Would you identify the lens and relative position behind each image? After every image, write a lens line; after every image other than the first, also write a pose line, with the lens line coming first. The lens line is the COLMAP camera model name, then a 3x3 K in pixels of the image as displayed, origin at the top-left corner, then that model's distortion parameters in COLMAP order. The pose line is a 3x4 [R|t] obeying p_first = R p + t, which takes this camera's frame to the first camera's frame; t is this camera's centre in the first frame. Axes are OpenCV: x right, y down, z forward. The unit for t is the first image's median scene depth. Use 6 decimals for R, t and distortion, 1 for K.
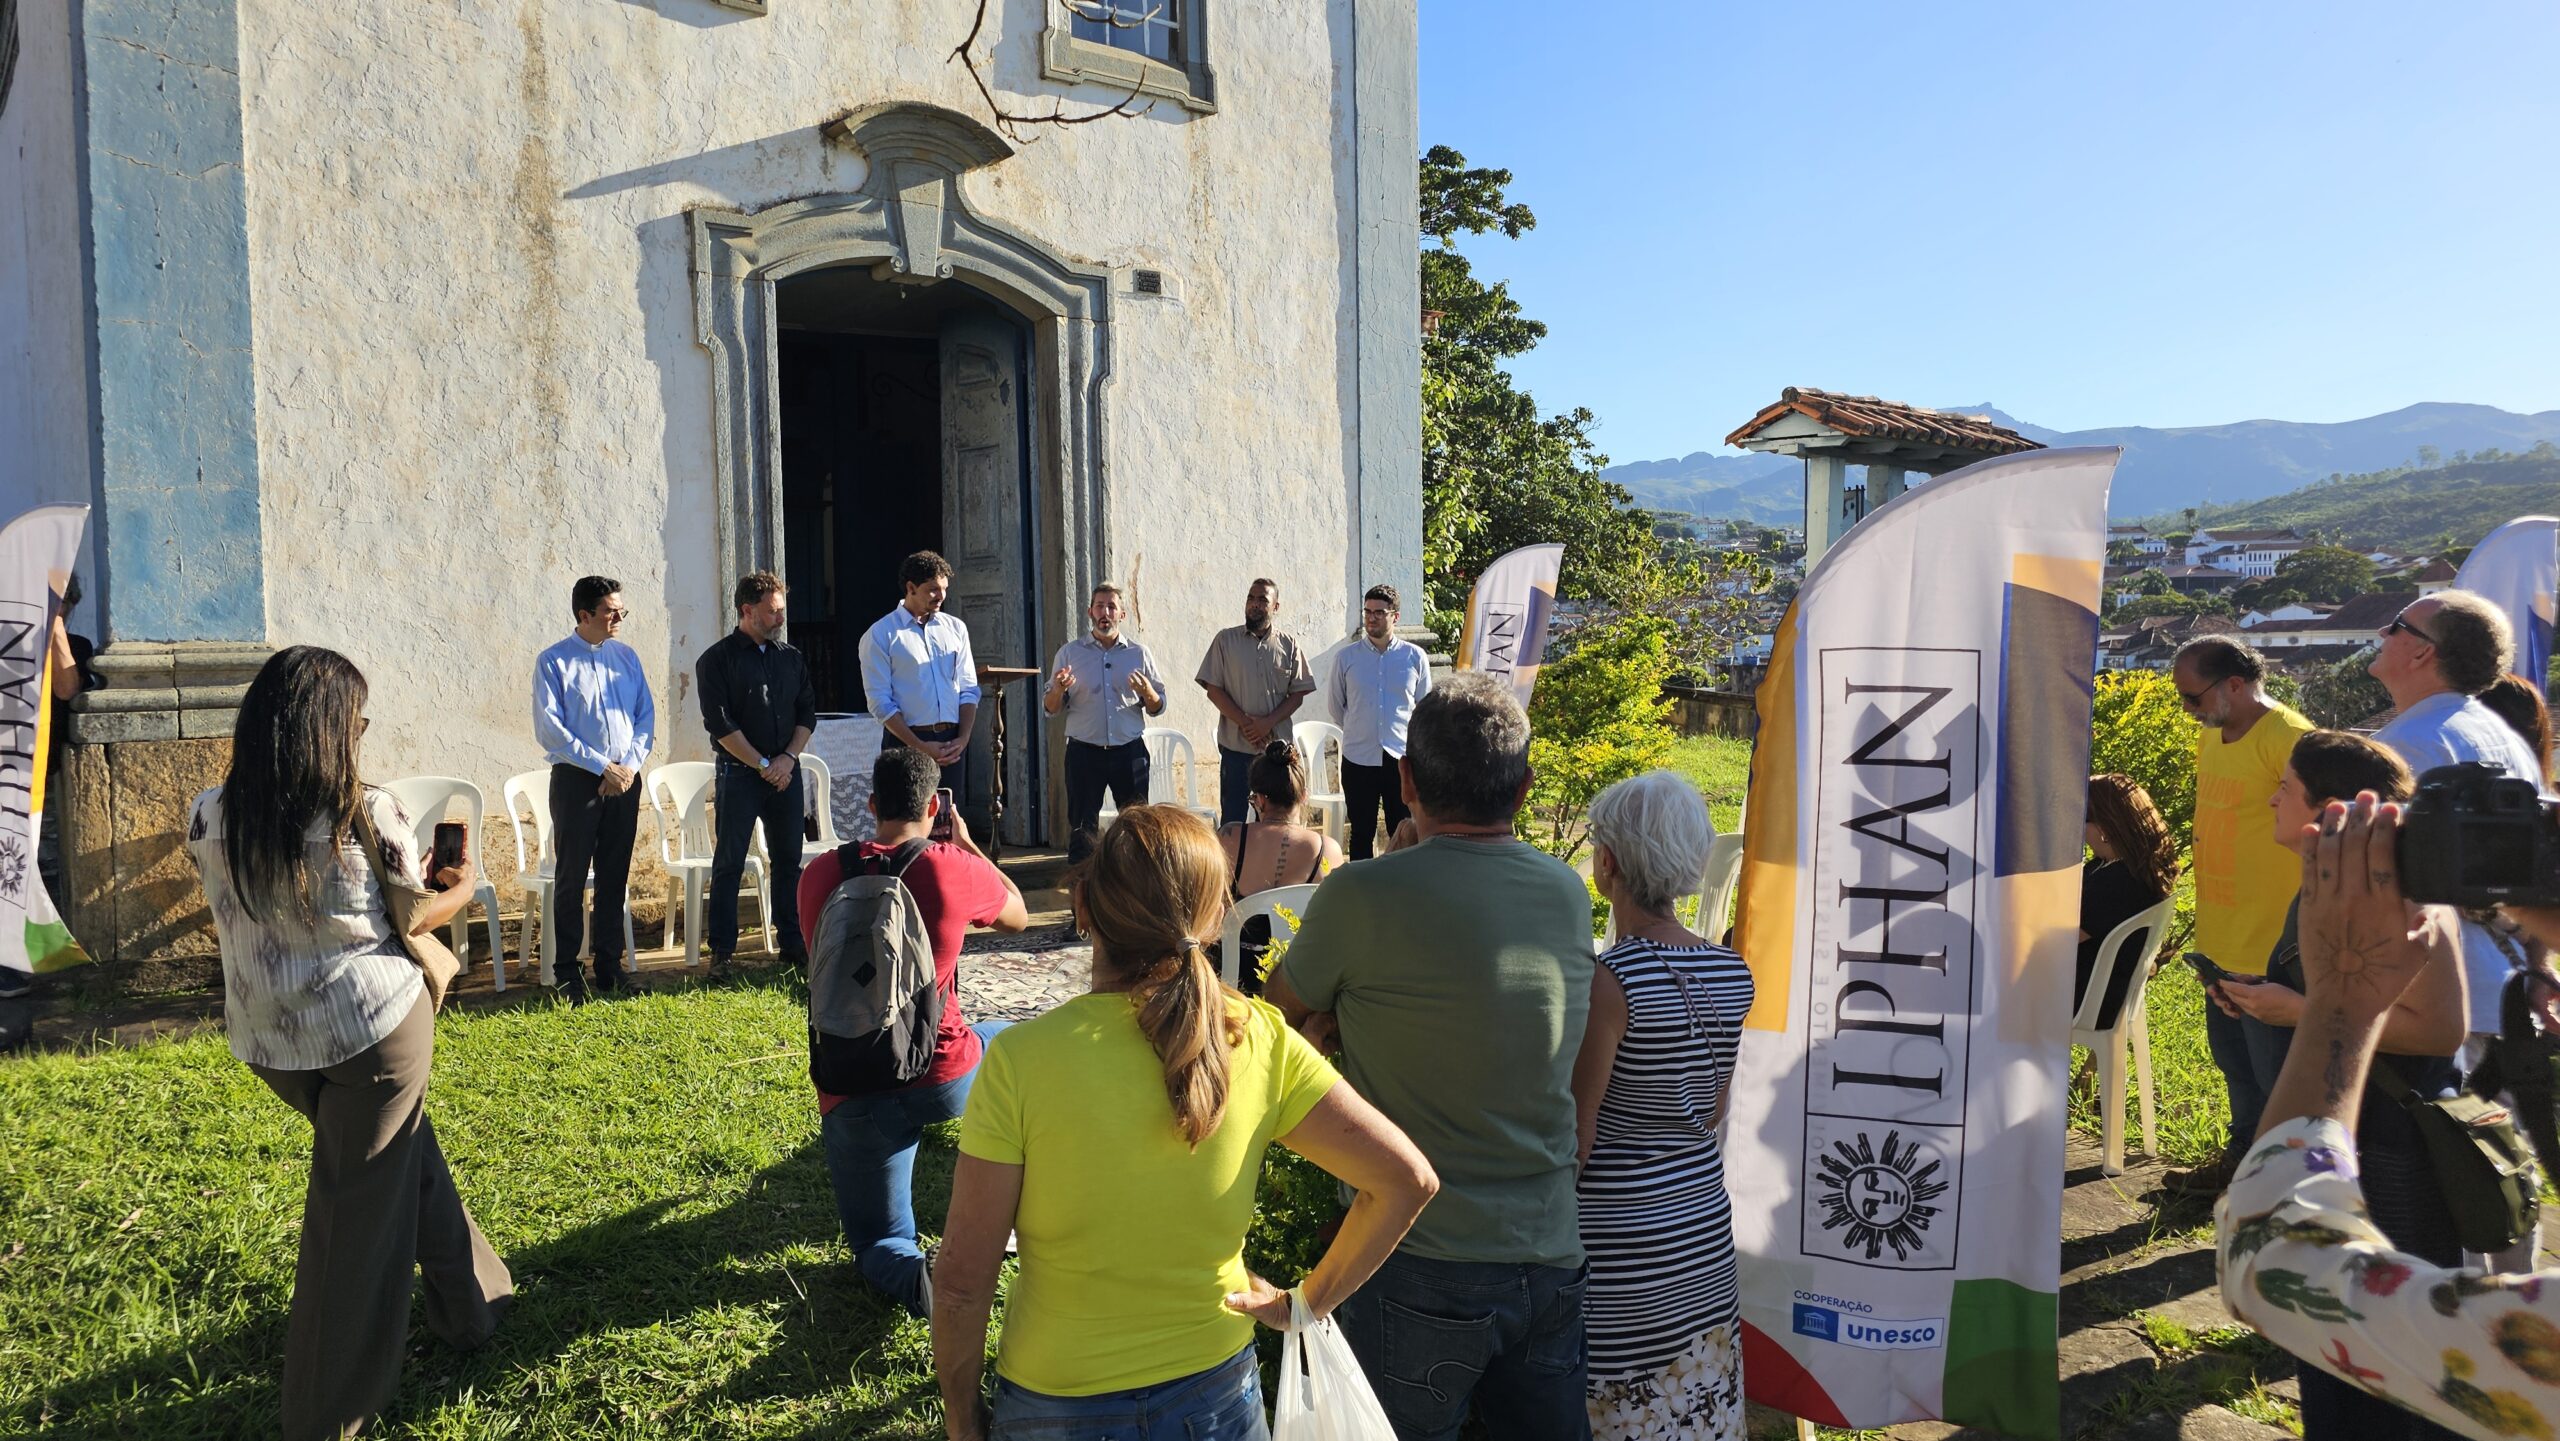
lens RADIAL K [[1728.5, 0, 1275.9], [0, 1728.5, 693.8], [0, 0, 1]] dist [0.074724, -0.078887]
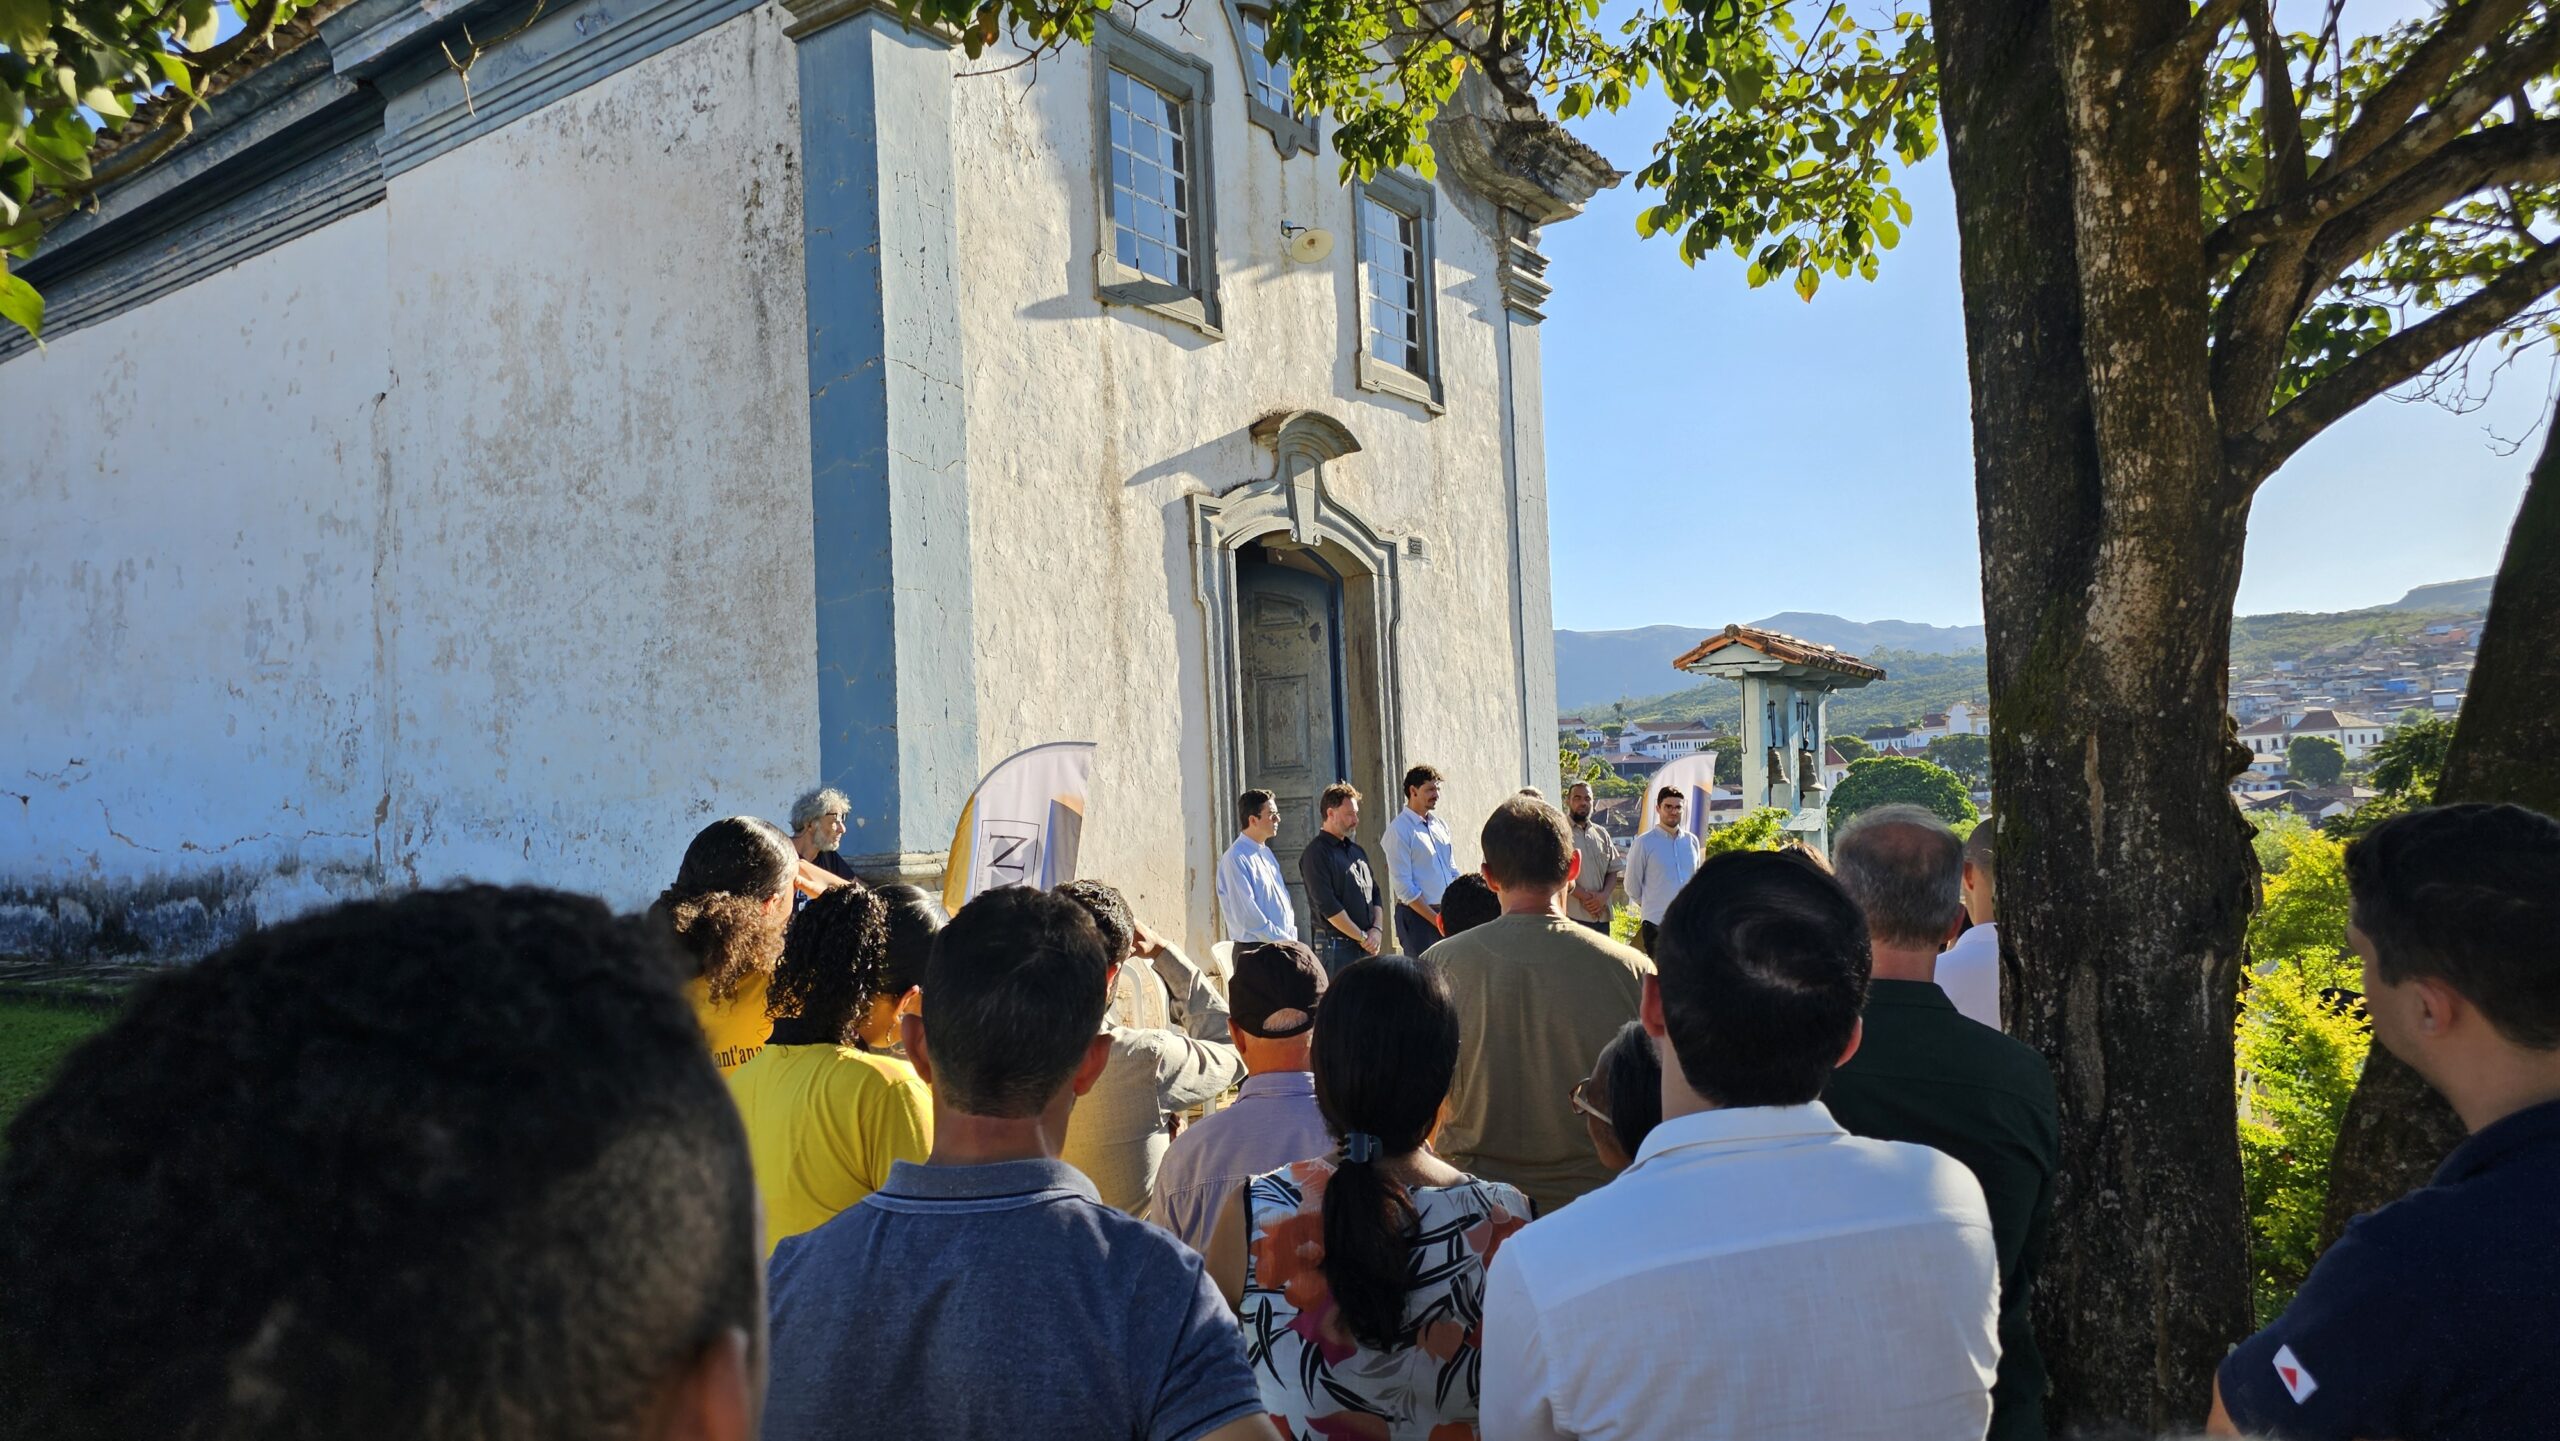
lens RADIAL K [[1728.5, 0, 1261.8], [0, 1728.5, 717.1], [0, 0, 1]] dist [0.074724, -0.078887]
pose [[0.959430, -0.003992, 0.281920, -0.619600], [0.031357, 0.995207, -0.092622, -0.004043], [-0.280199, 0.097704, 0.954957, -0.166650]]
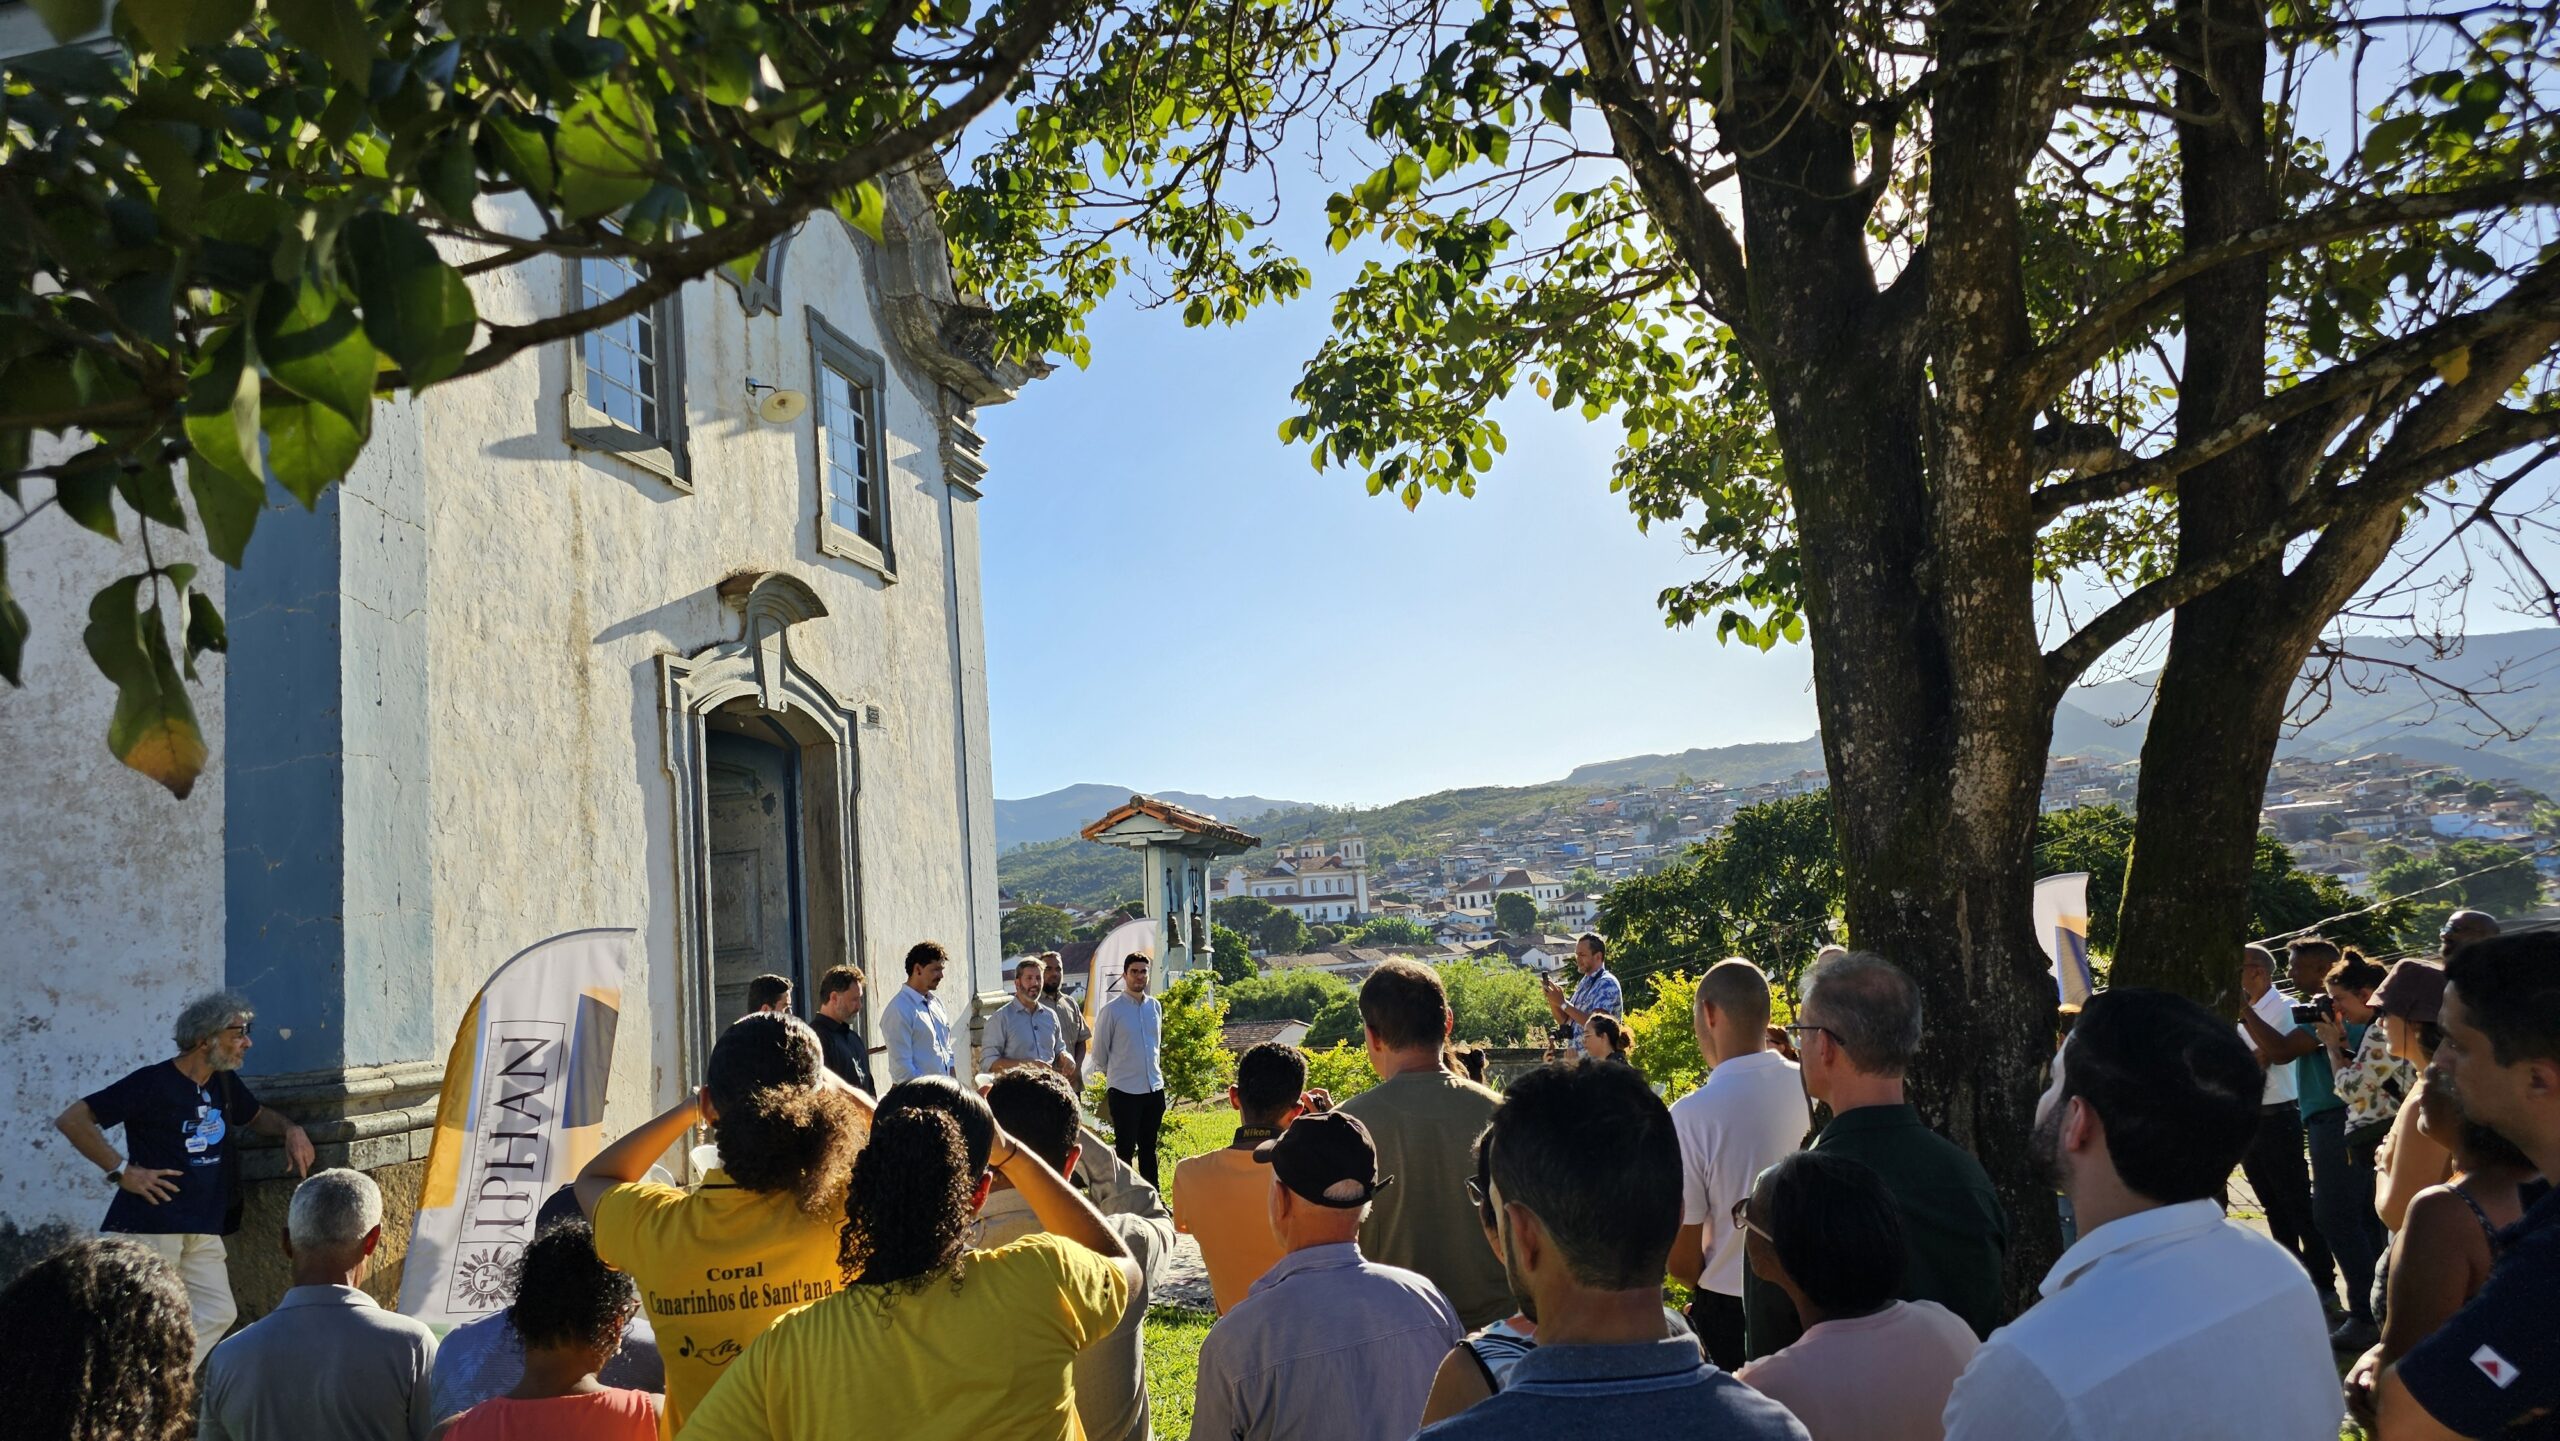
lens RADIAL K [[1728.5, 0, 1304.8], [0, 1728.5, 714.4], [0, 0, 1]] dist [0.074724, -0.078887]
pose [[0.759103, 0.042482, 0.649583, -0.740096], [0.087029, 0.982288, -0.165943, -0.011442], [-0.645127, 0.182500, 0.741960, -0.112273]]
